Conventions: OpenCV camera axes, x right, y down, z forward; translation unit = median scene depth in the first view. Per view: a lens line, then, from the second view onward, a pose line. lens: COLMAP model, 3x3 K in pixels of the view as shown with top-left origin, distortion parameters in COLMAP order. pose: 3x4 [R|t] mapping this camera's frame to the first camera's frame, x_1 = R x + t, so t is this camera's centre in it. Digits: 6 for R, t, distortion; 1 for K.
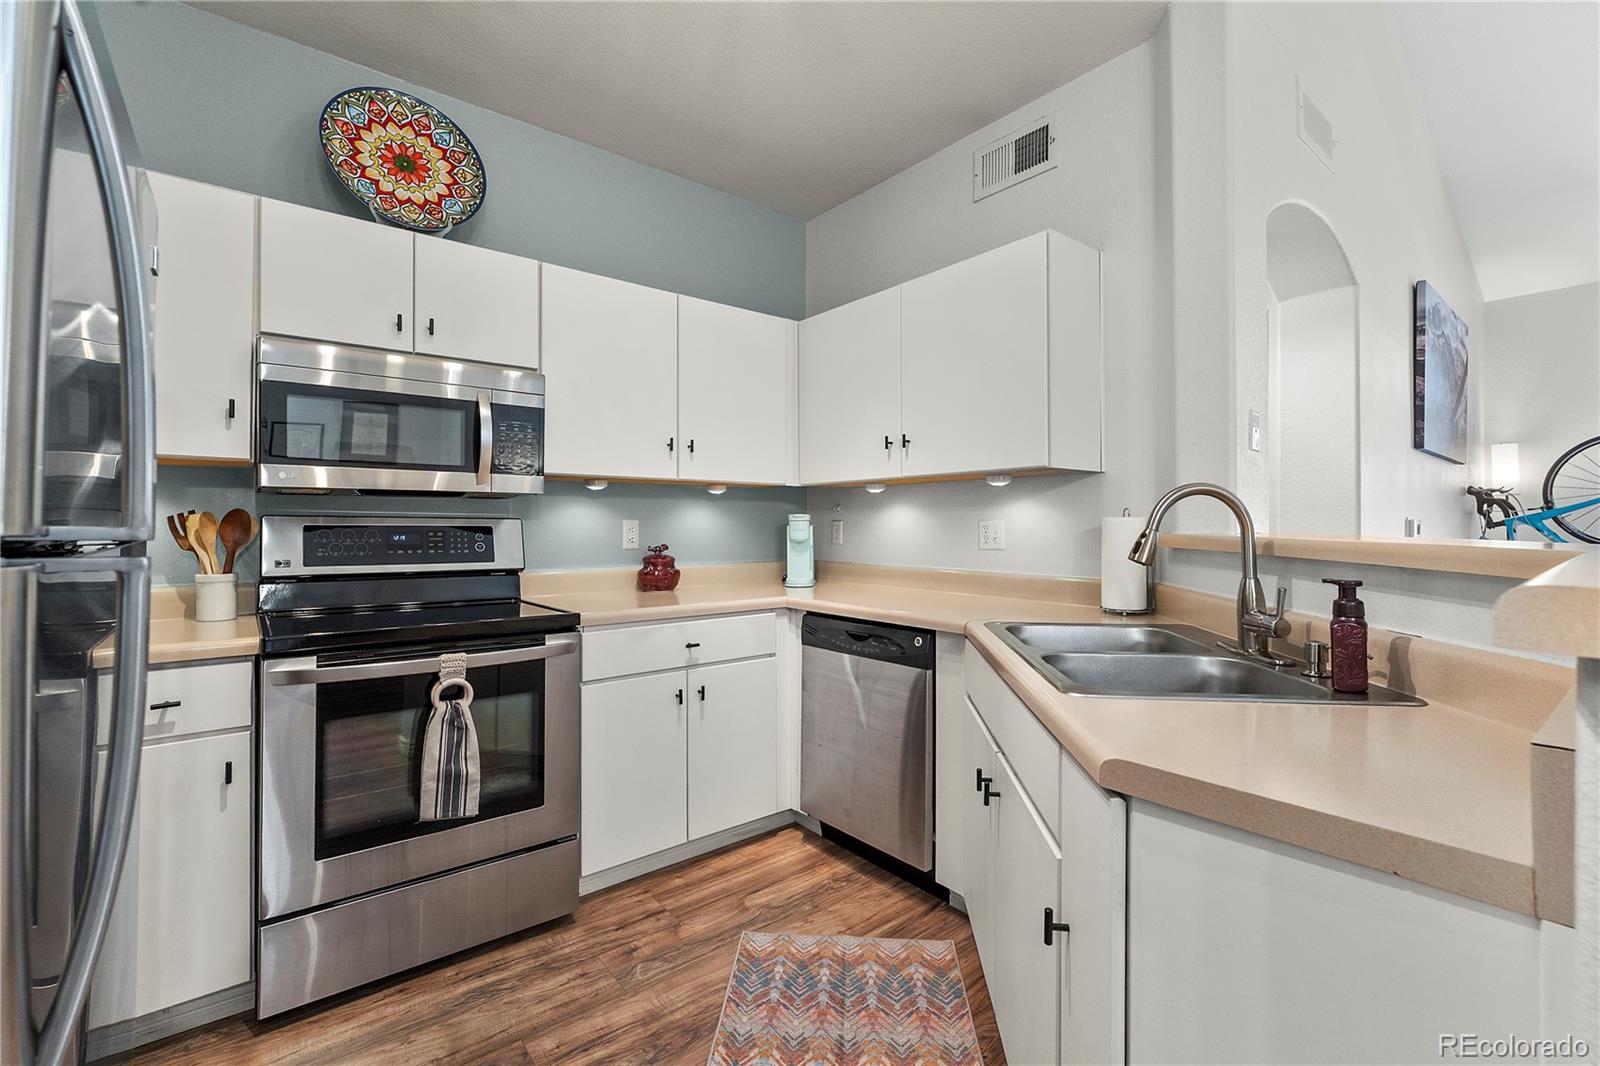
lens RADIAL K [[697.4, 0, 799.3], [0, 697.4, 520.3], [0, 0, 1]] dist [-0.000514, -0.000016]
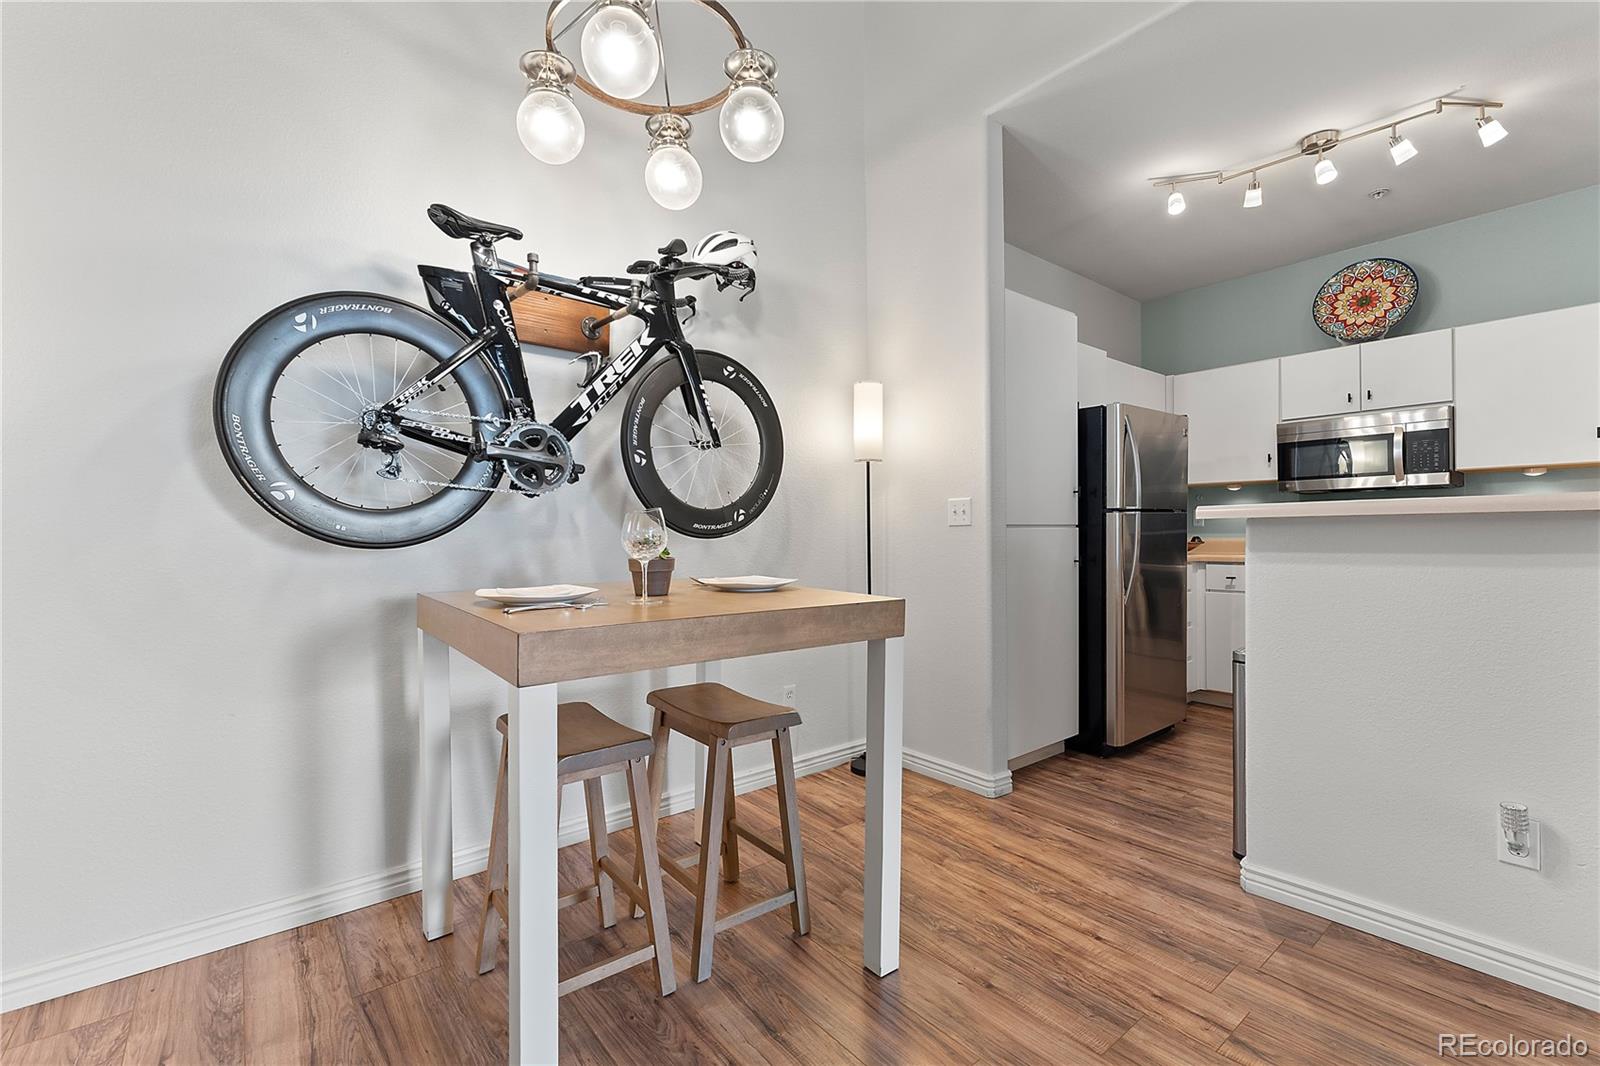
lens RADIAL K [[697.8, 0, 800.0], [0, 697.8, 533.0], [0, 0, 1]] dist [-0.000960, -0.000374]
pose [[0.003424, 0.001239, -0.999993, 1.002604], [0.017886, 0.999839, 0.001300, 0.036245], [0.999834, -0.017890, 0.003402, -0.367975]]
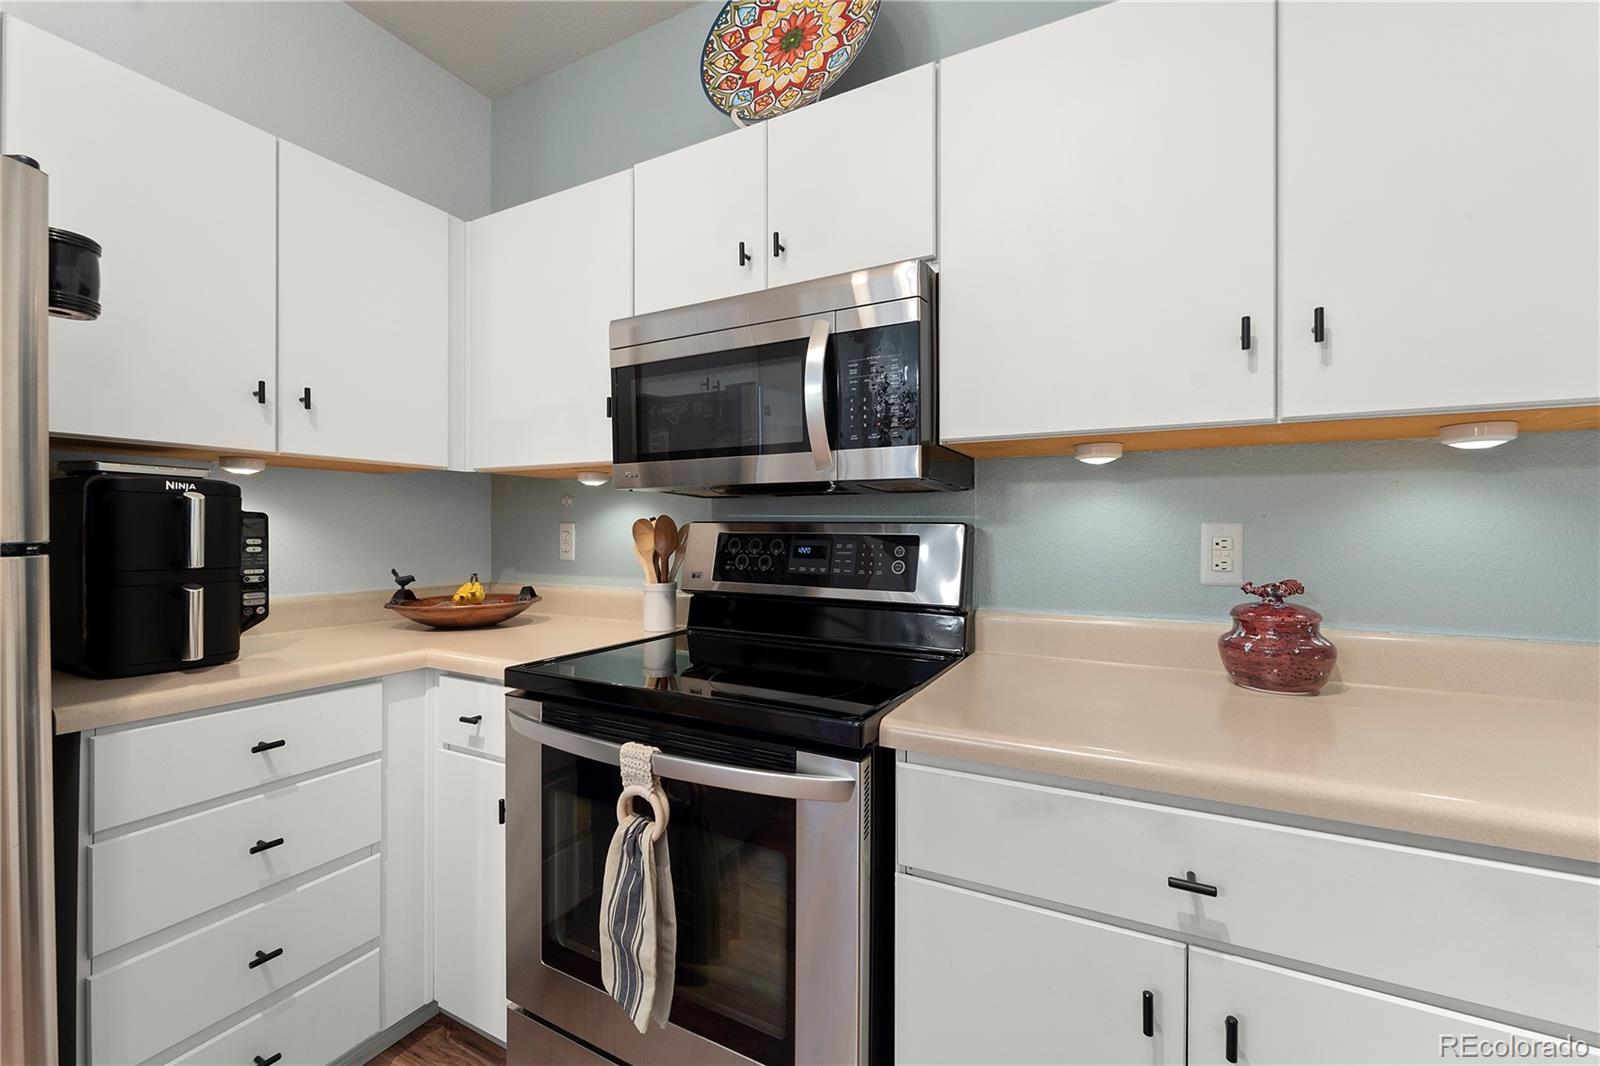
lens RADIAL K [[652.7, 0, 800.0], [0, 652.7, 533.0], [0, 0, 1]] dist [-0.001792, -0.000107]
pose [[0.390224, 0.007128, -0.920692, 0.060448], [0.006915, 0.999919, 0.010672, -0.000681], [0.920694, -0.010531, 0.390144, 0.623387]]
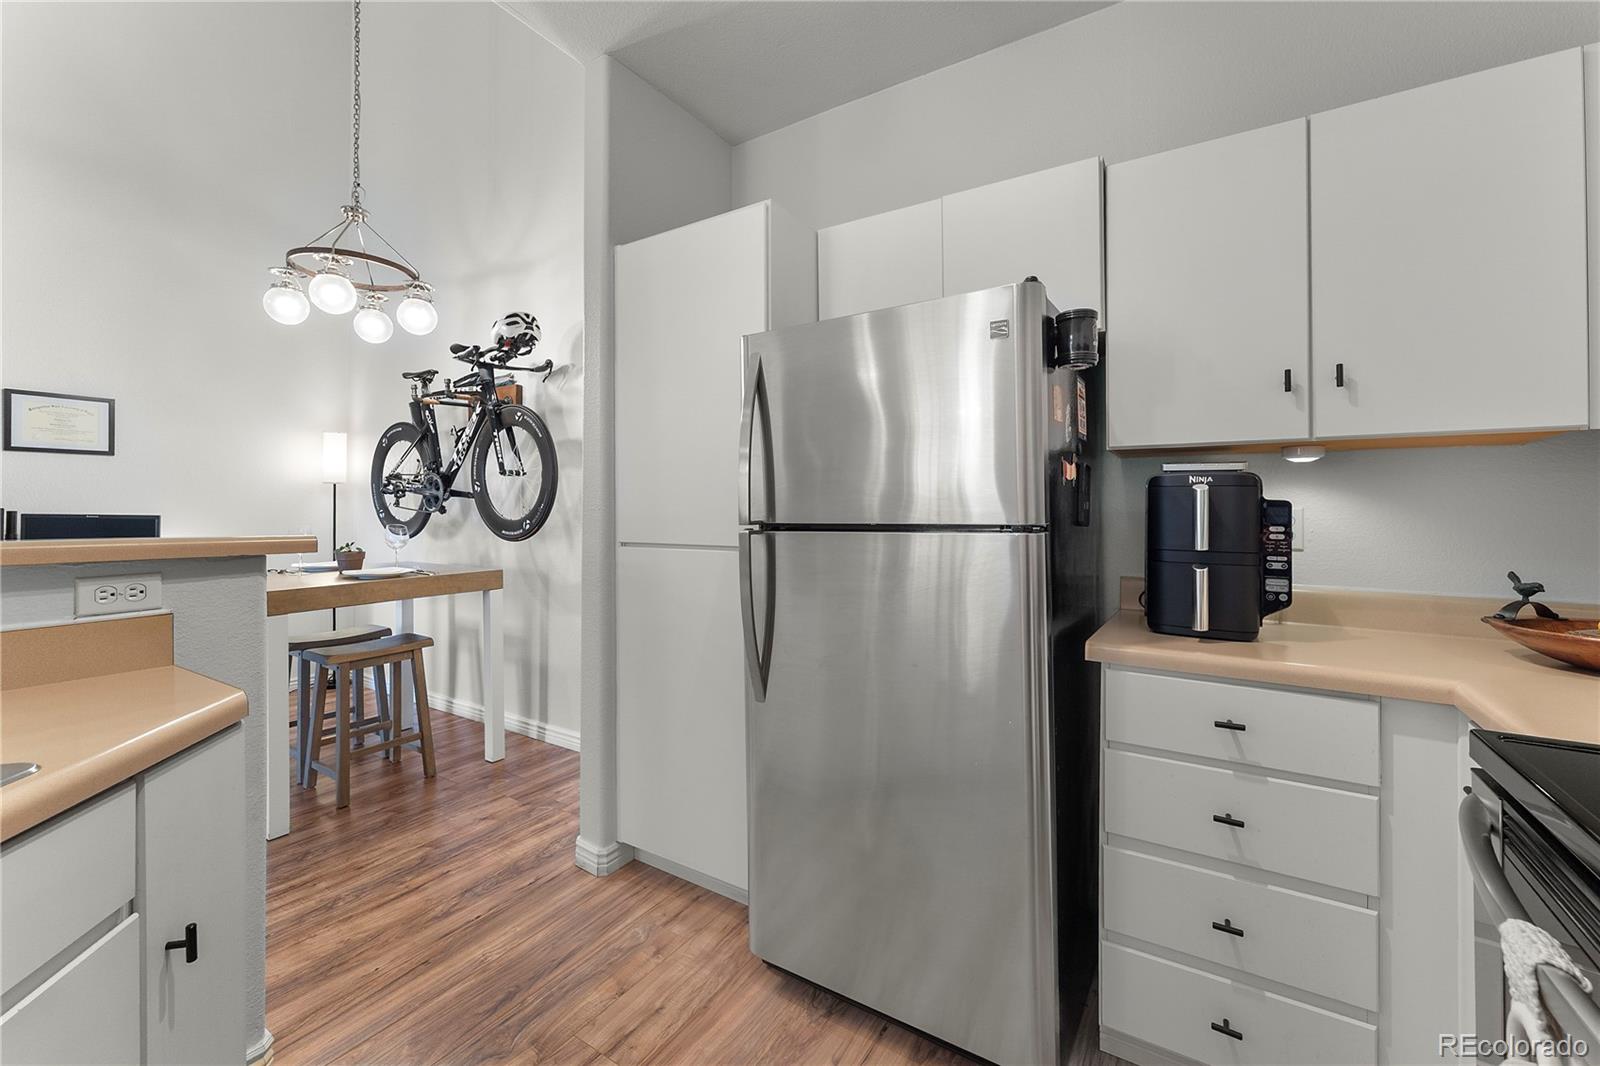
lens RADIAL K [[654.6, 0, 807.7], [0, 654.6, 507.8], [0, 0, 1]] dist [-0.000378, -0.000208]
pose [[-0.948665, -0.005759, -0.316231, -0.059593], [-0.000428, 0.999857, -0.016924, 0.000679], [0.316283, -0.015919, -0.948531, 0.811732]]
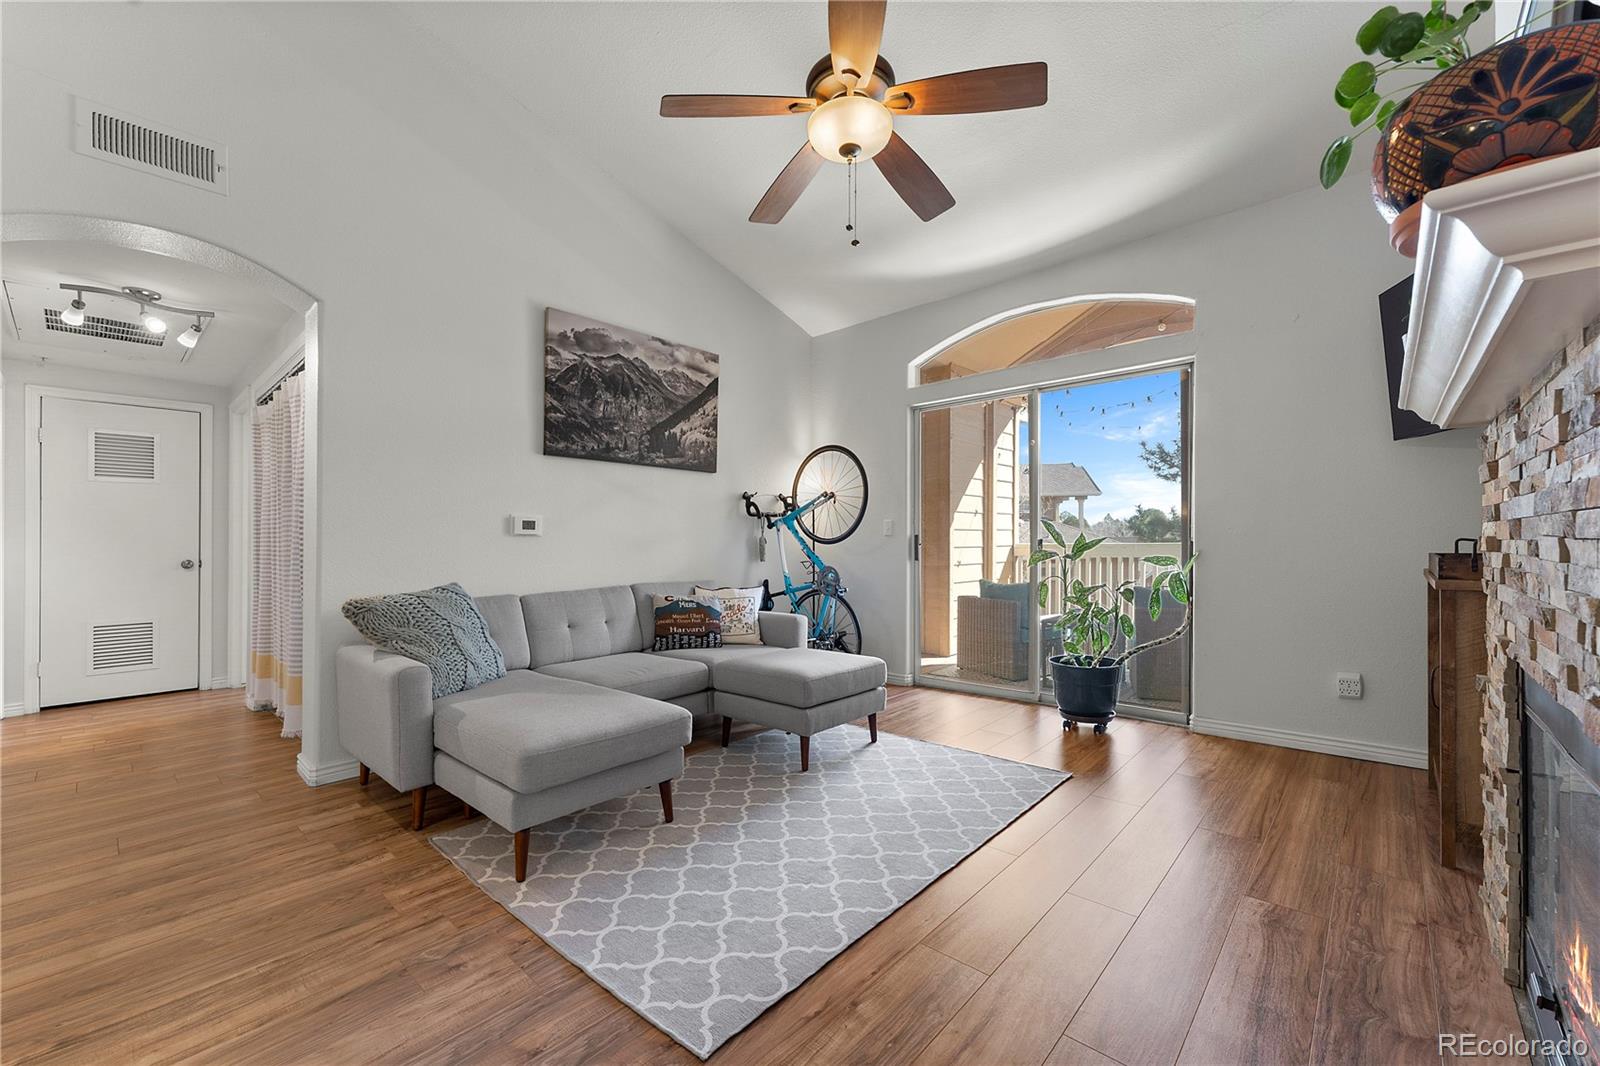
lens RADIAL K [[639.8, 0, 820.9], [0, 639.8, 548.7], [0, 0, 1]] dist [-0.002436, -0.000522]
pose [[0.985777, -0.006219, 0.167942, 1.473567], [0.002481, 0.999745, 0.022458, 0.037134], [-0.168039, -0.021722, 0.985541, -0.141197]]
